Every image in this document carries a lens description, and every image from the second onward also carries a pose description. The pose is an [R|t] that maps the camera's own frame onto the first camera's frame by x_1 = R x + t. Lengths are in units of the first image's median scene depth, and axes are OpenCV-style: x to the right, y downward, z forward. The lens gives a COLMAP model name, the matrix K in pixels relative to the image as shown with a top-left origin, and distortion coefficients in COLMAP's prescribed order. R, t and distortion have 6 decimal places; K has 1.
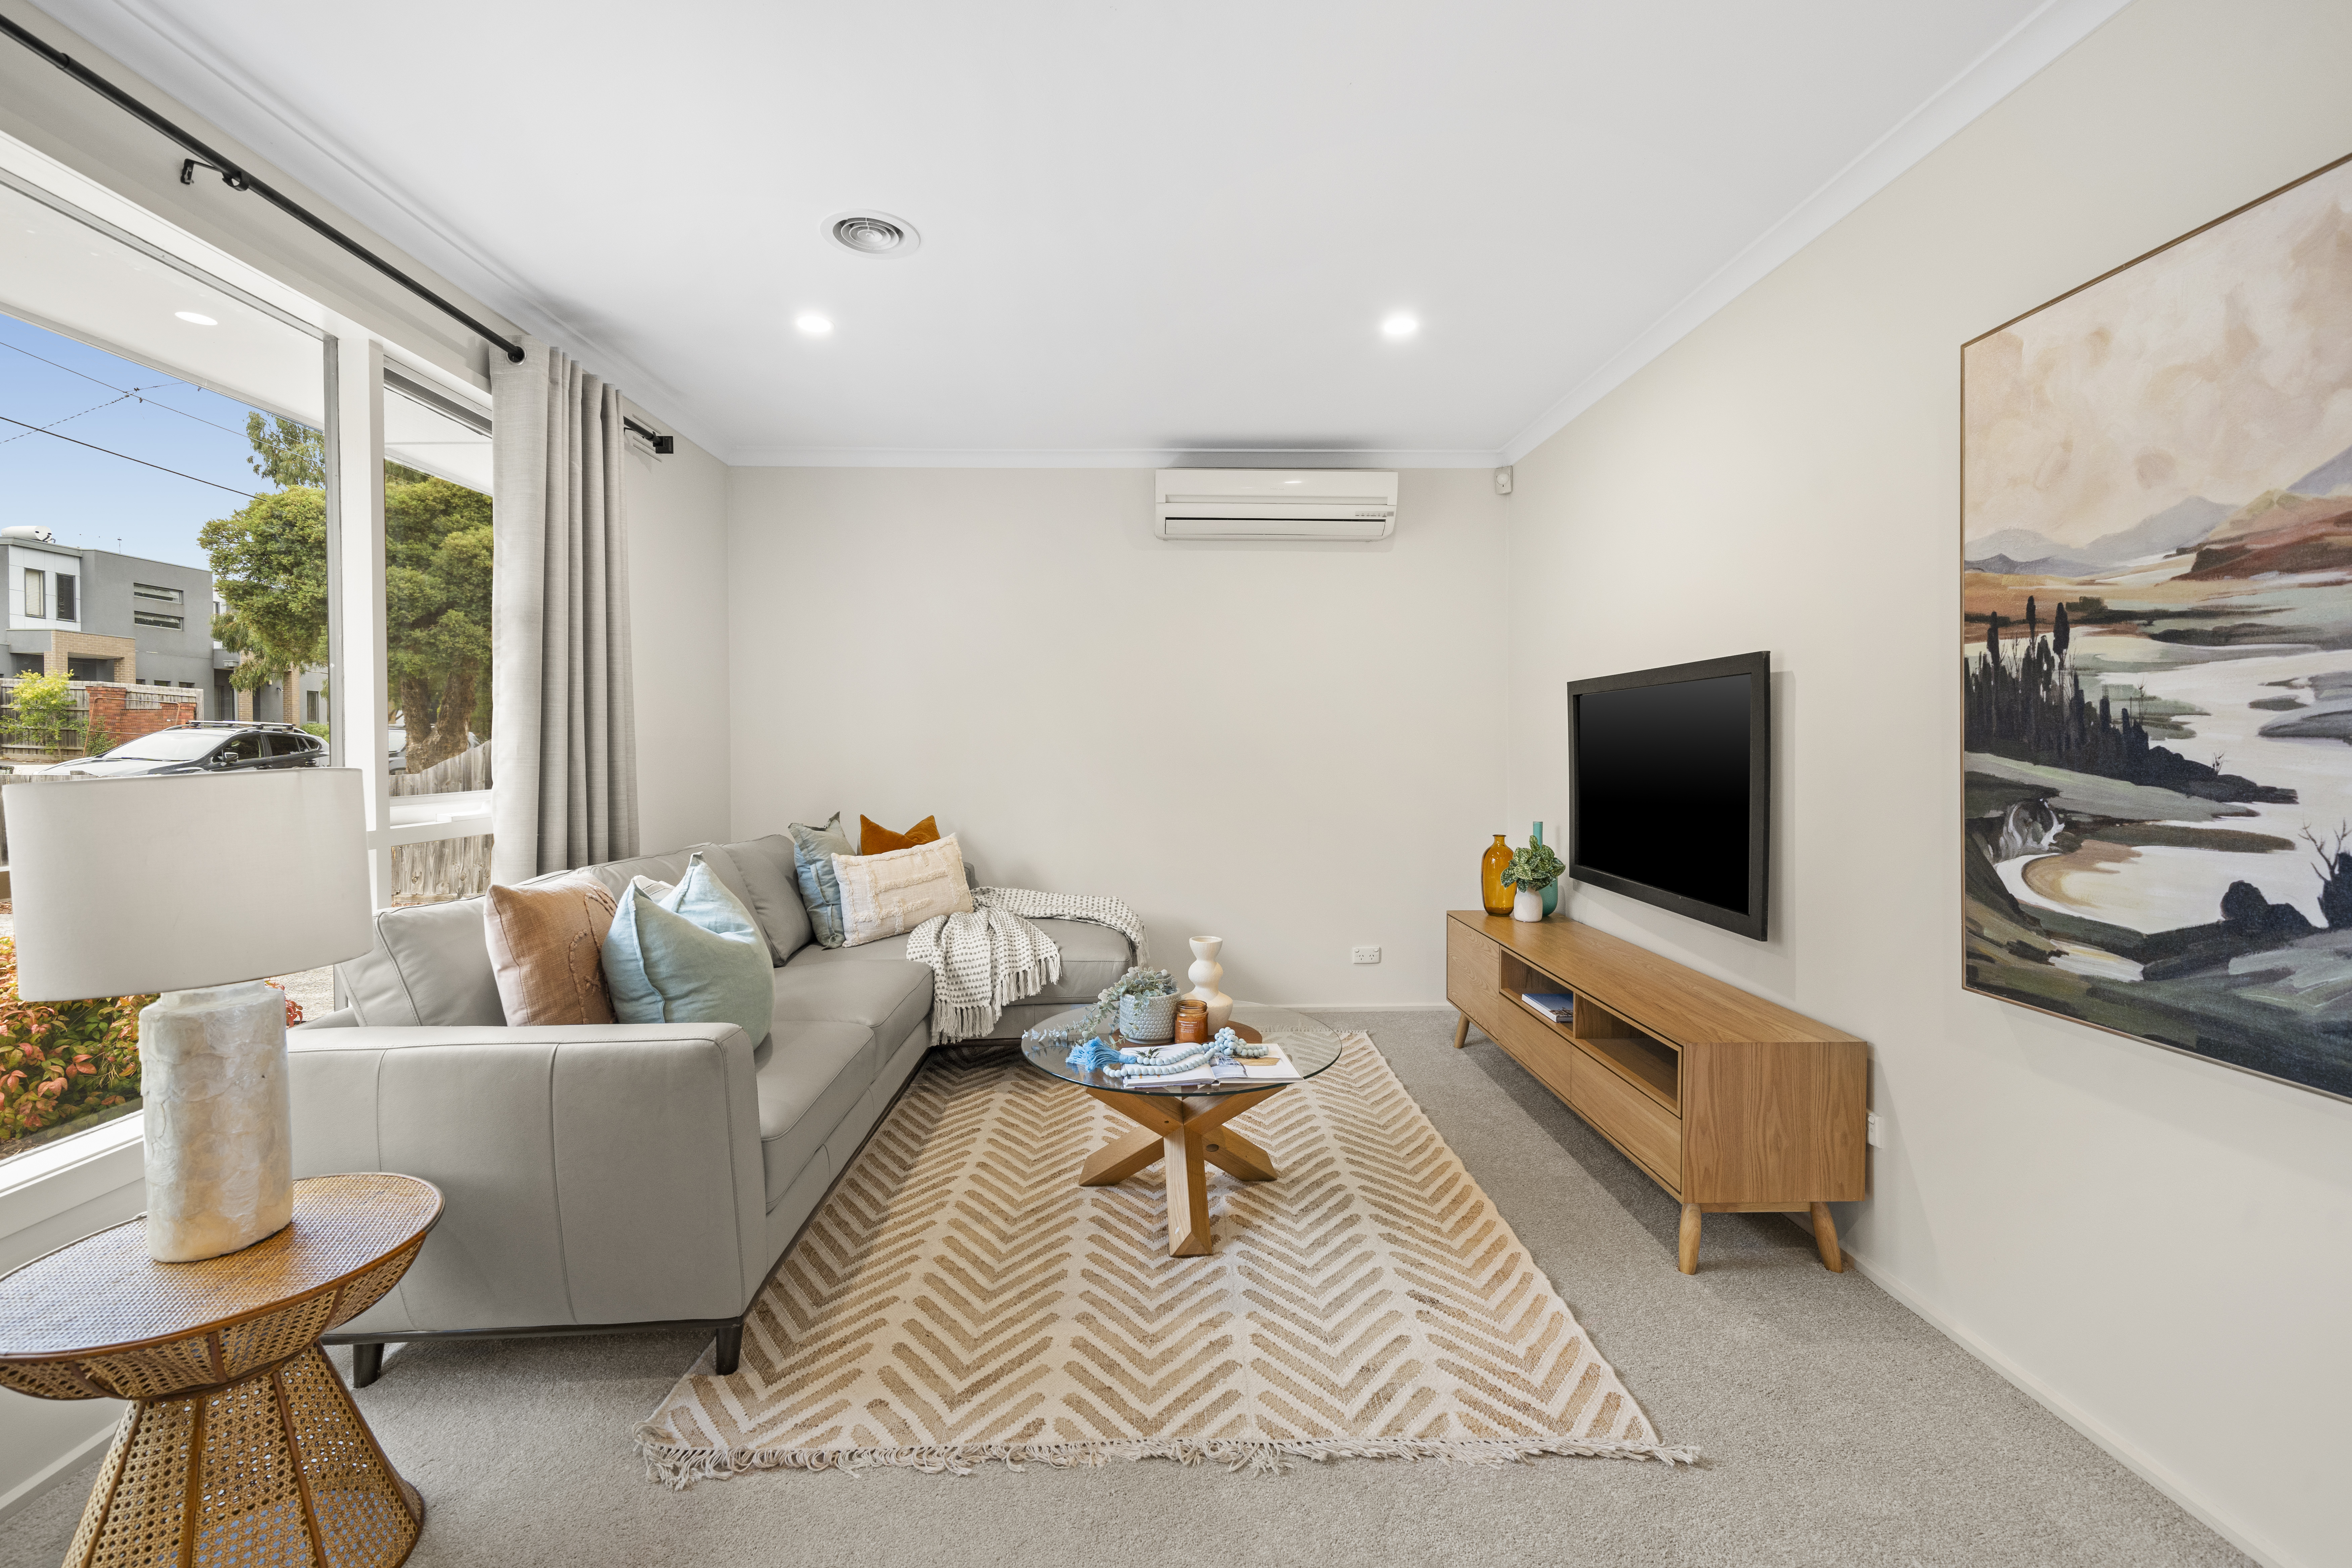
lens RADIAL K [[988.8, 0, 1178.4], [0, 988.8, 754.4], [0, 0, 1]] dist [0.001697, 0.000148]
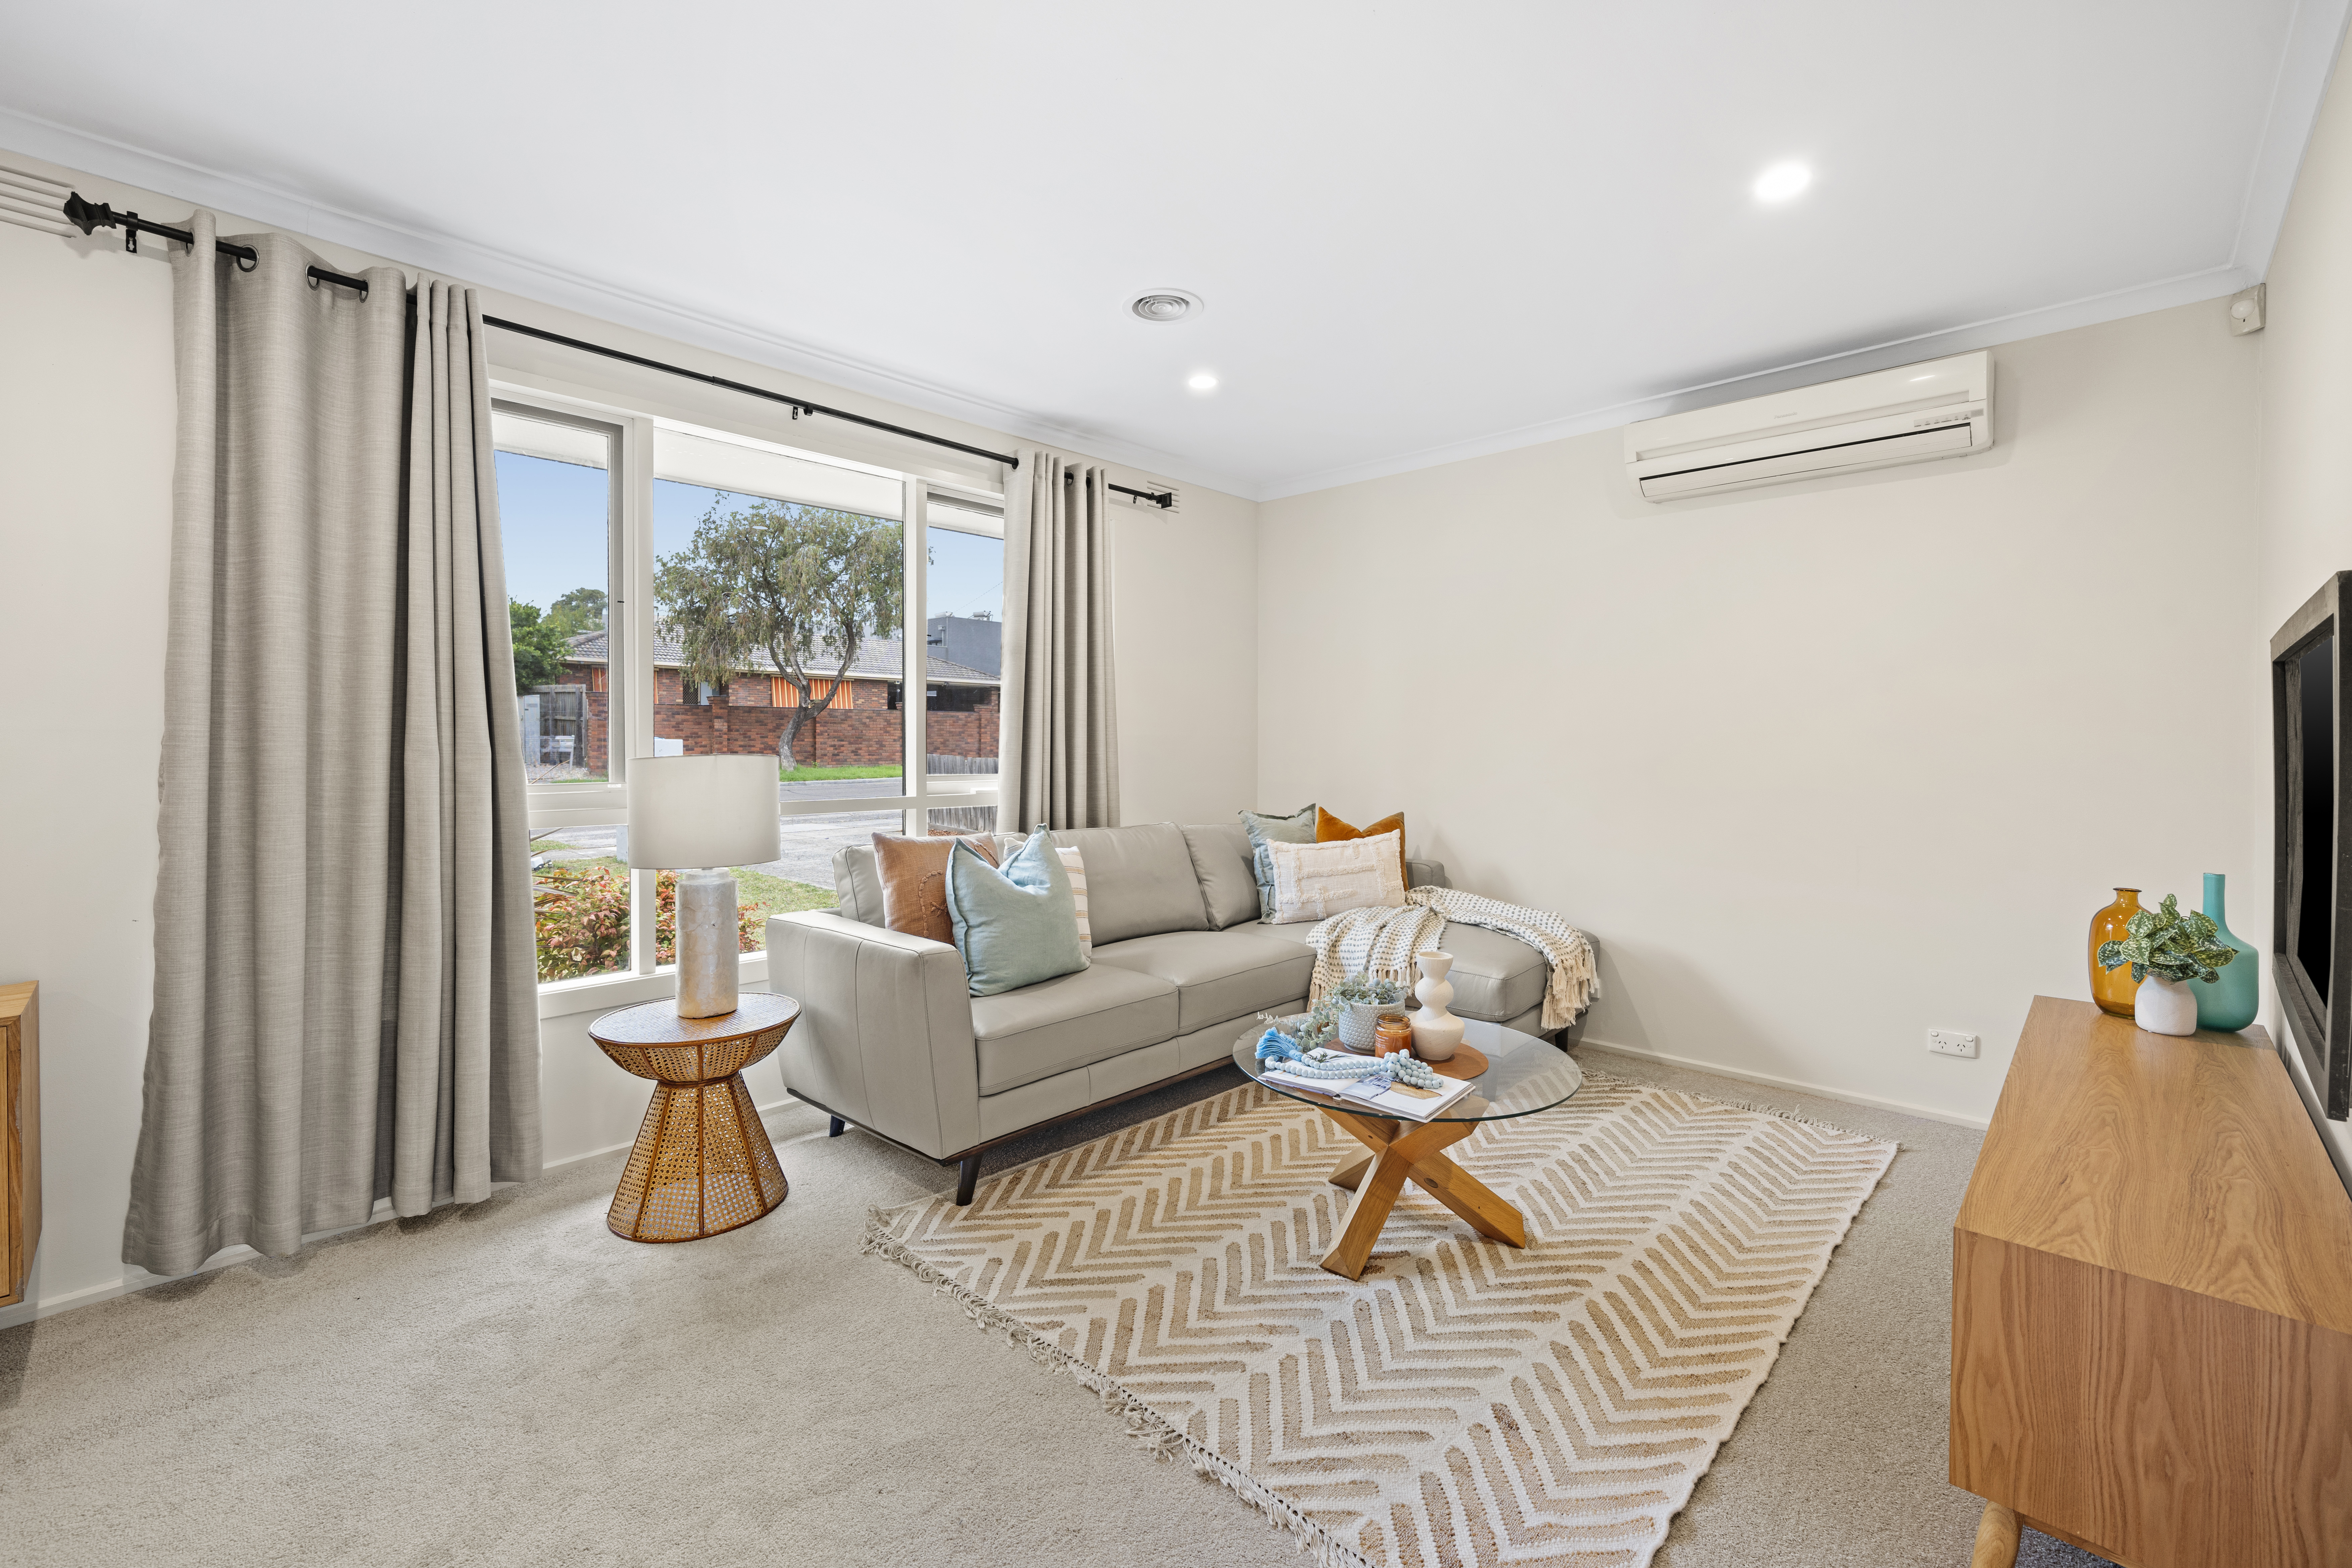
lens RADIAL K [[995.7, 0, 1172.7], [0, 995.7, 747.3], [0, 0, 1]] dist [-0.001086, -0.000237]
pose [[0.700922, 0.007043, -0.713203, 0.542304], [-0.010369, 0.999946, -0.000317, -0.003651], [0.713162, 0.007617, 0.700958, 0.185646]]
